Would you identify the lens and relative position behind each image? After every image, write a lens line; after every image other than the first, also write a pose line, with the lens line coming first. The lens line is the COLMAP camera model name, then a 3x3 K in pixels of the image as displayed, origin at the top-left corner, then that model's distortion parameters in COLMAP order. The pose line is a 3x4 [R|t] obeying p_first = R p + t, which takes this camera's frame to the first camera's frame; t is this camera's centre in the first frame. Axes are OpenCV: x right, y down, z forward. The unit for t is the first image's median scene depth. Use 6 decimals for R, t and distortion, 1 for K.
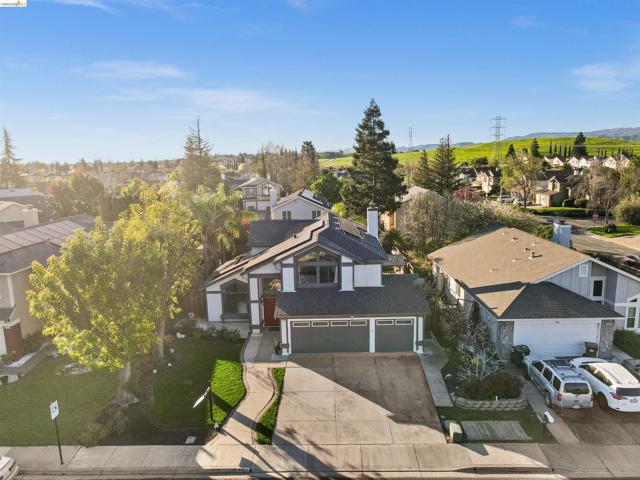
lens RADIAL K [[472.8, 0, 323.1], [0, 472.8, 240.3], [0, 0, 1]] dist [0.005218, 0.005013]
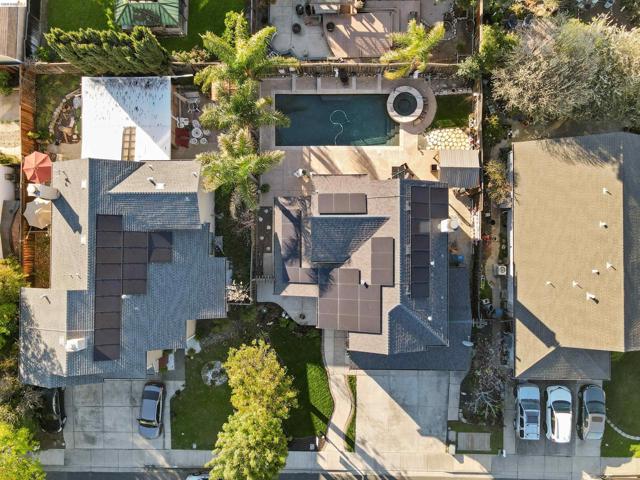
lens RADIAL K [[472.8, 0, 323.1], [0, 472.8, 240.3], [0, 0, 1]] dist [0.005218, 0.005013]
pose [[0.999795, 0.001353, -0.020179, -0.146843], [0.019614, 0.178353, 0.983771, -1.201967], [0.004931, -0.983966, 0.178290, 1.100965]]
